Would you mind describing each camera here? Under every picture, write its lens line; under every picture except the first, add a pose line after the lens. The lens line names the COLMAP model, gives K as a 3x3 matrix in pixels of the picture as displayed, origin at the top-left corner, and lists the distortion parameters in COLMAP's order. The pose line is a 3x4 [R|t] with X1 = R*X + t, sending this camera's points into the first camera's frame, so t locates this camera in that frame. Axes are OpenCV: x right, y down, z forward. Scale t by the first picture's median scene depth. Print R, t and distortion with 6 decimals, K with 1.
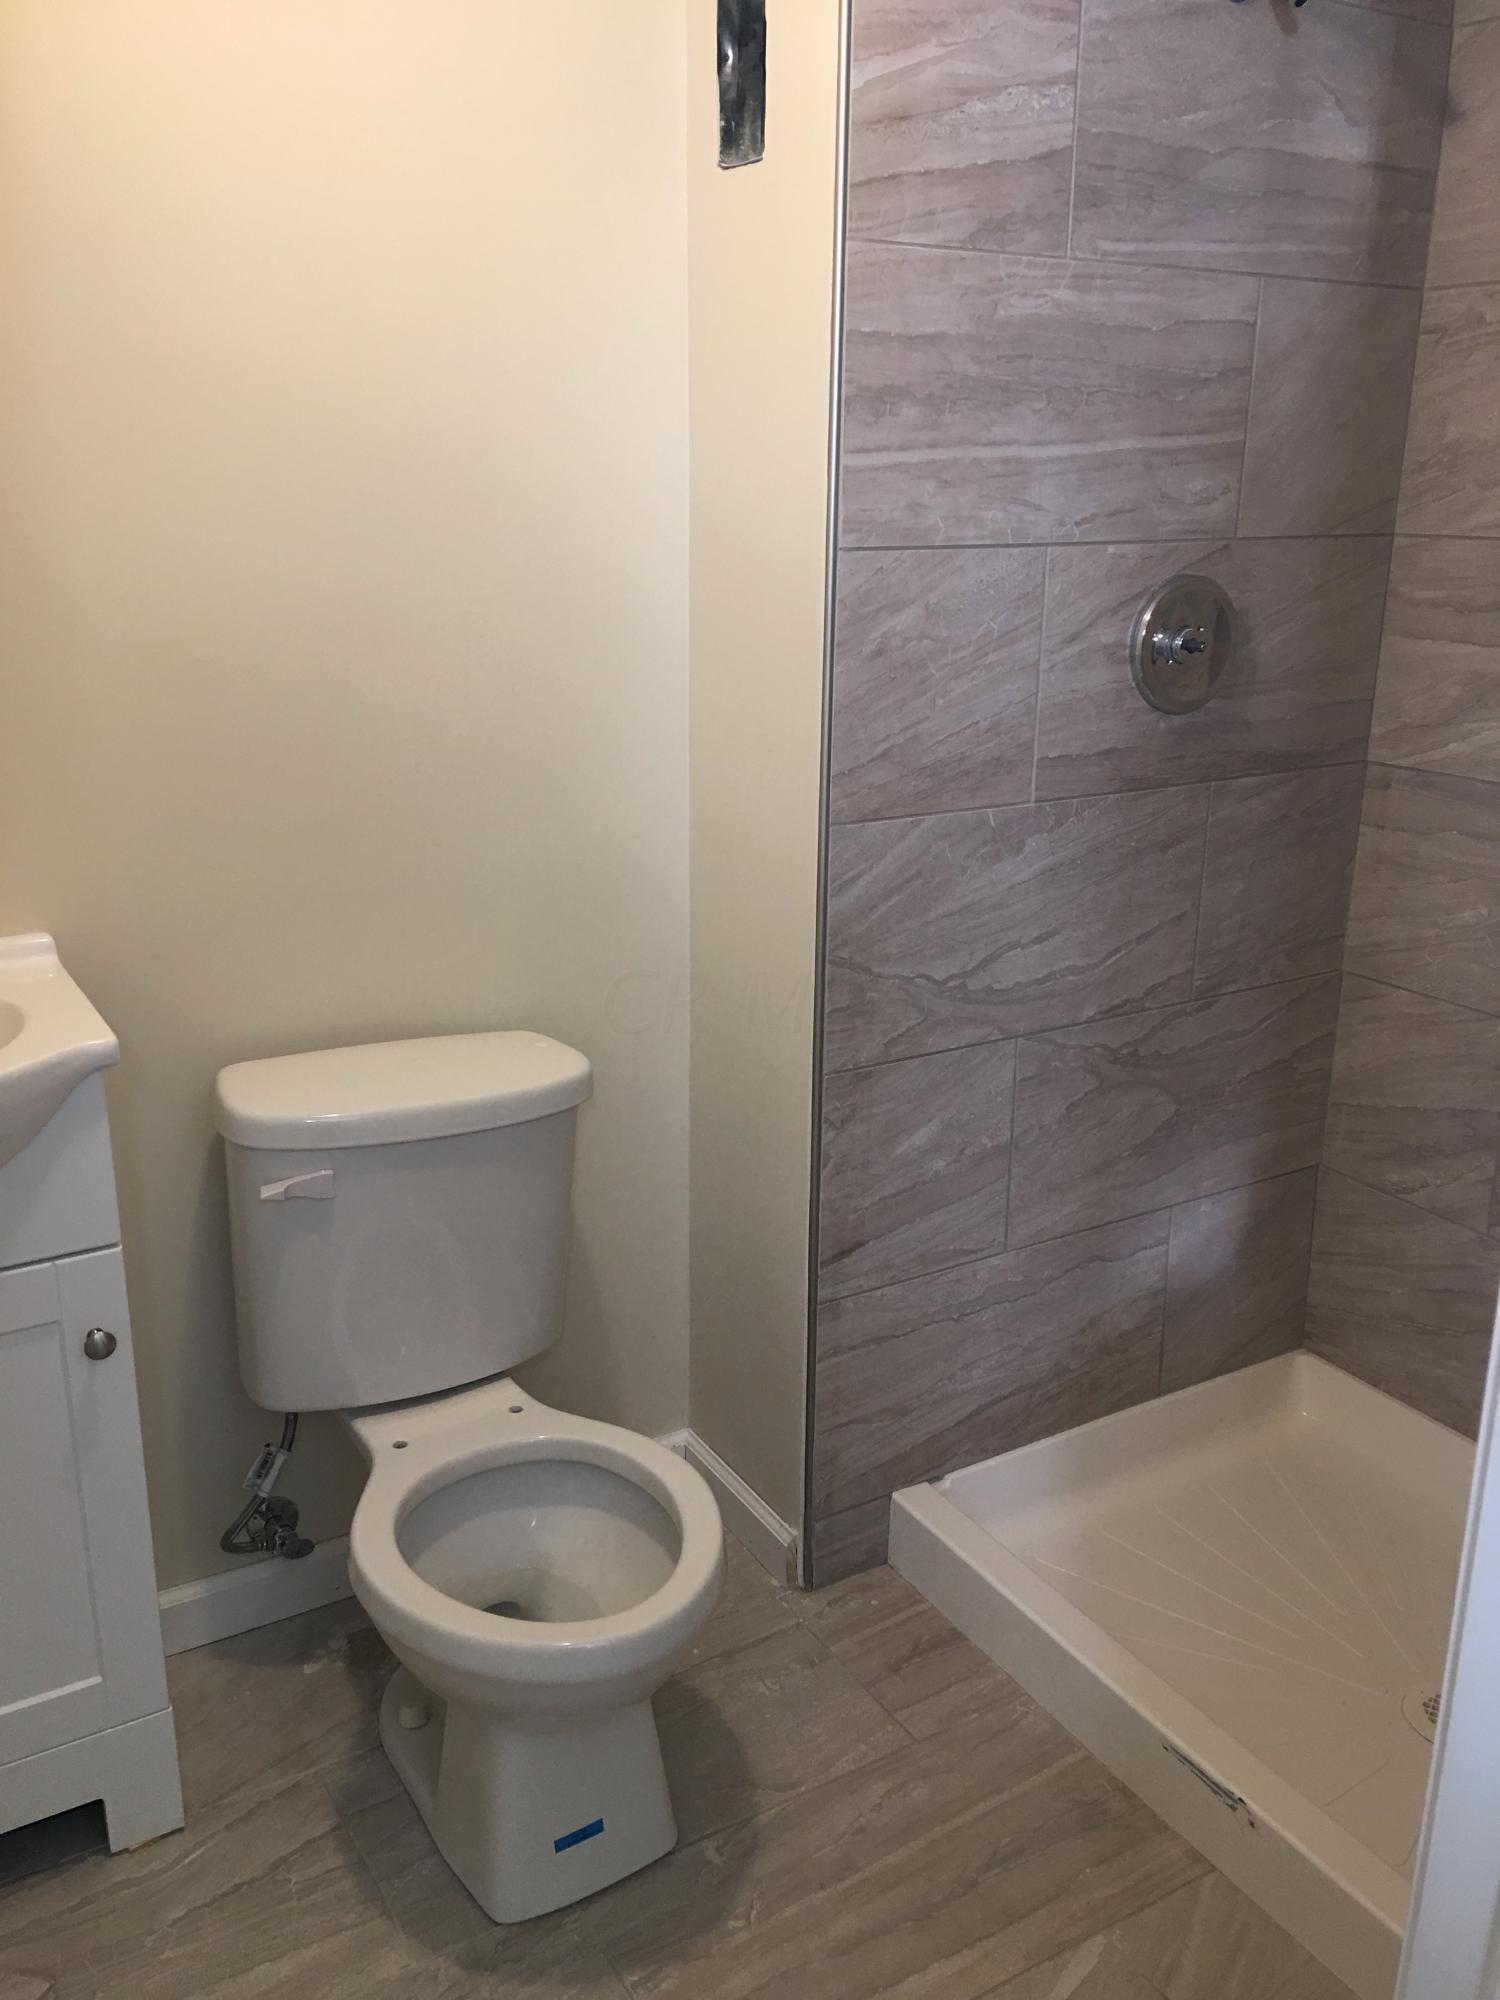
lens RADIAL K [[1695.7, 0, 755.6], [0, 1695.7, 994.8], [0, 0, 1]] dist [0.116195, -0.175735]
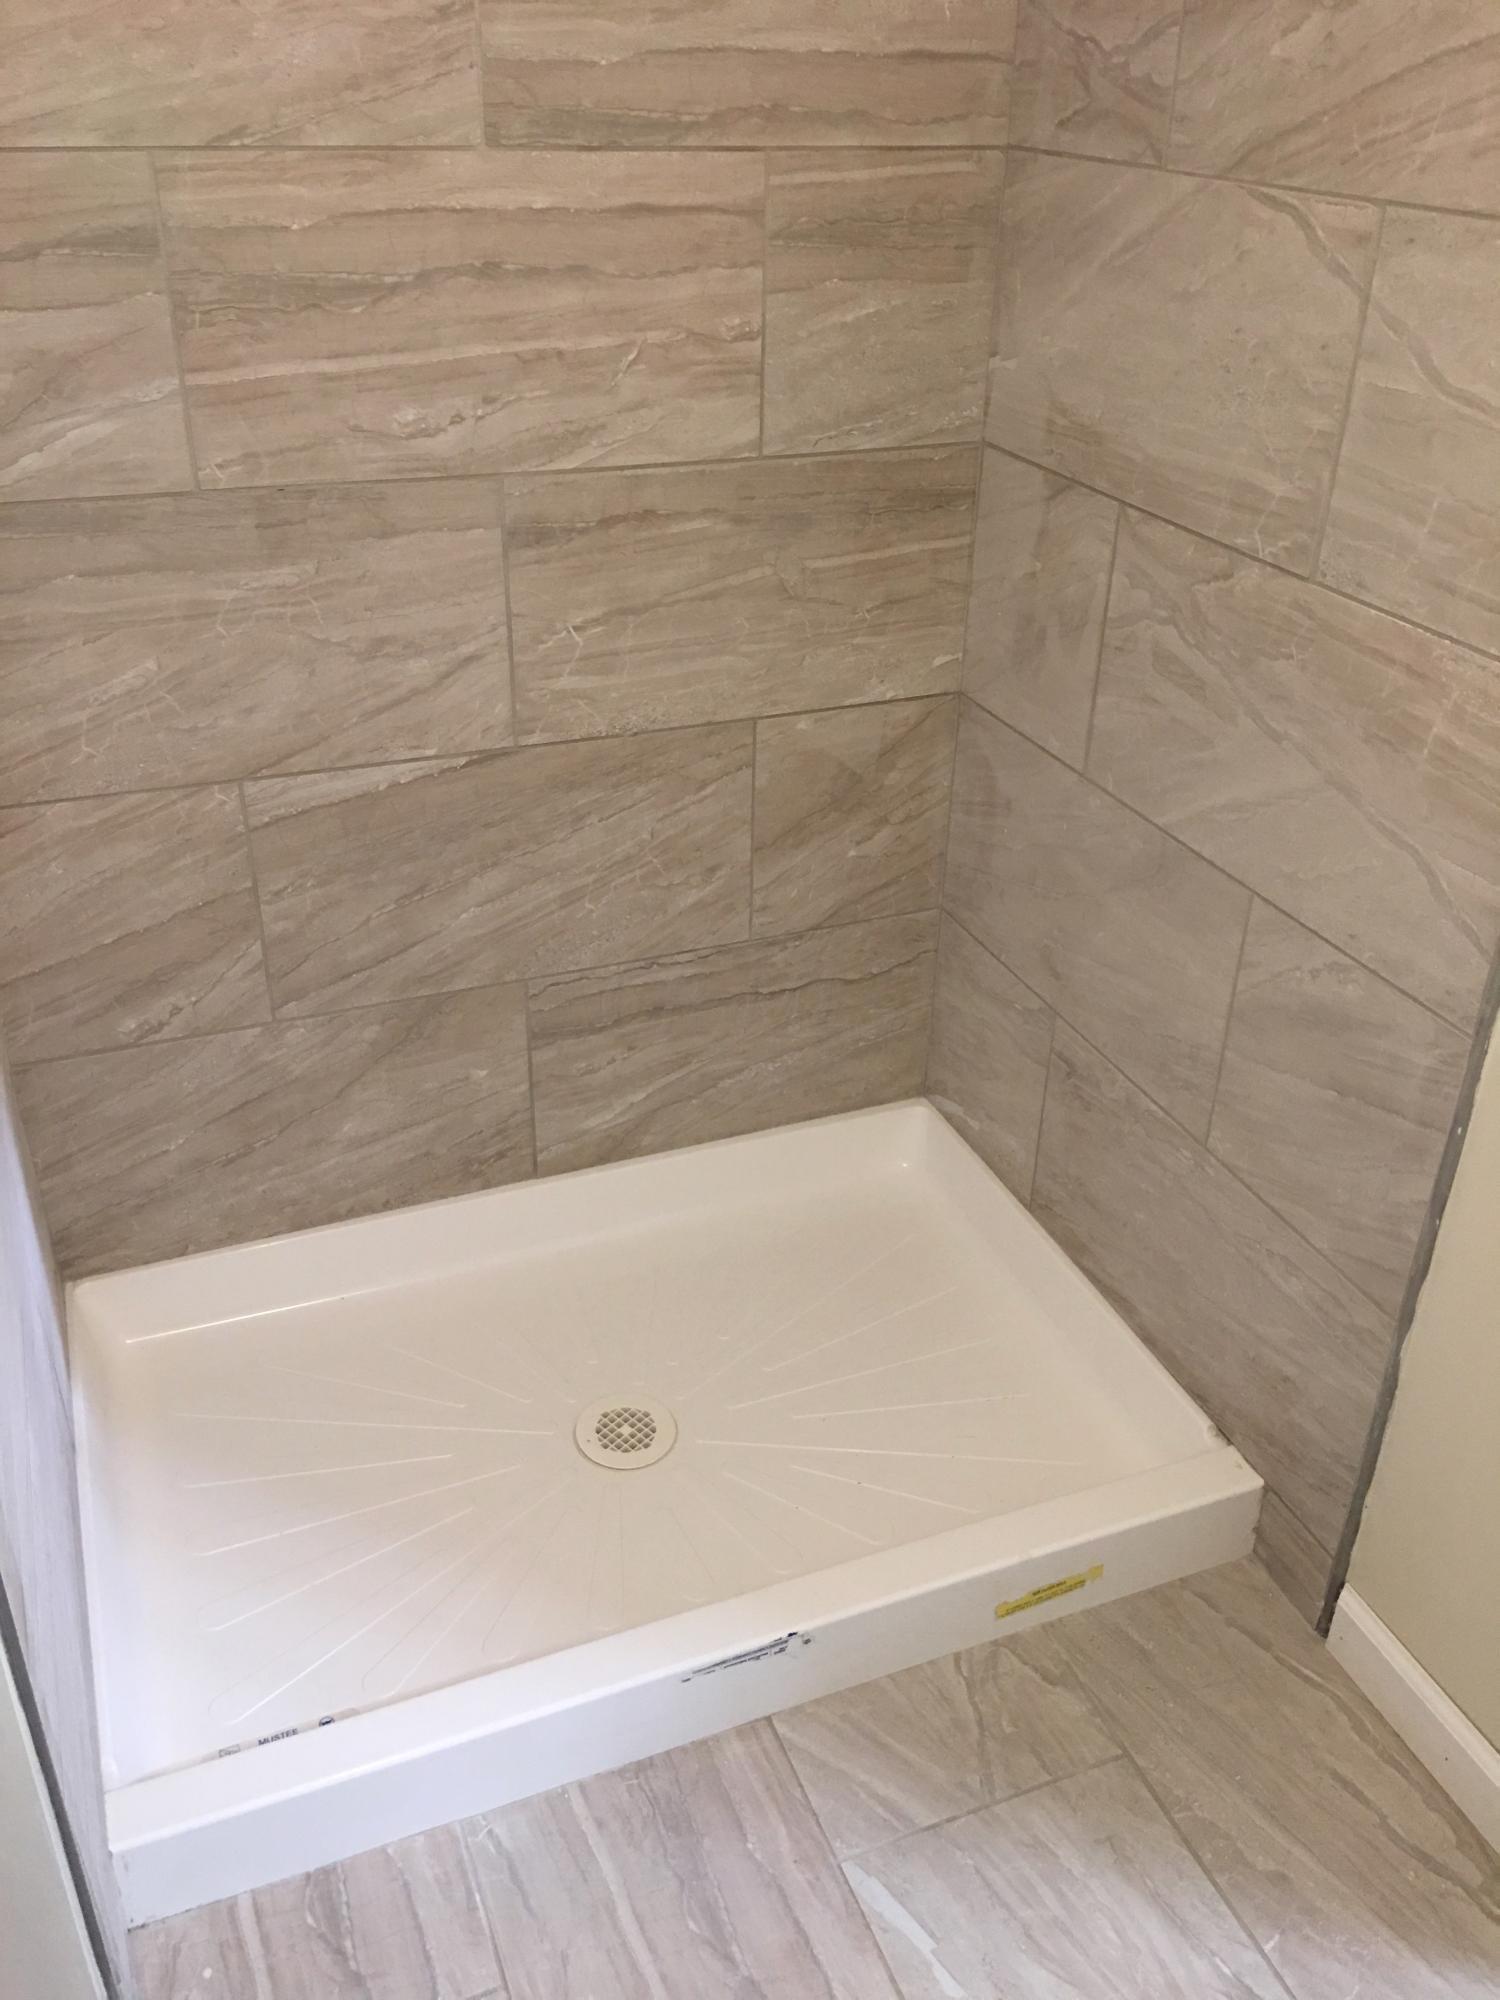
lens RADIAL K [[1695.7, 0, 755.6], [0, 1695.7, 994.8], [0, 0, 1]] dist [0.116195, -0.175735]
pose [[0.159968, -0.500679, 0.850724, -0.270282], [0.273386, 0.850582, 0.449188, -0.199734], [-0.948510, 0.160721, 0.272944, 0.569630]]
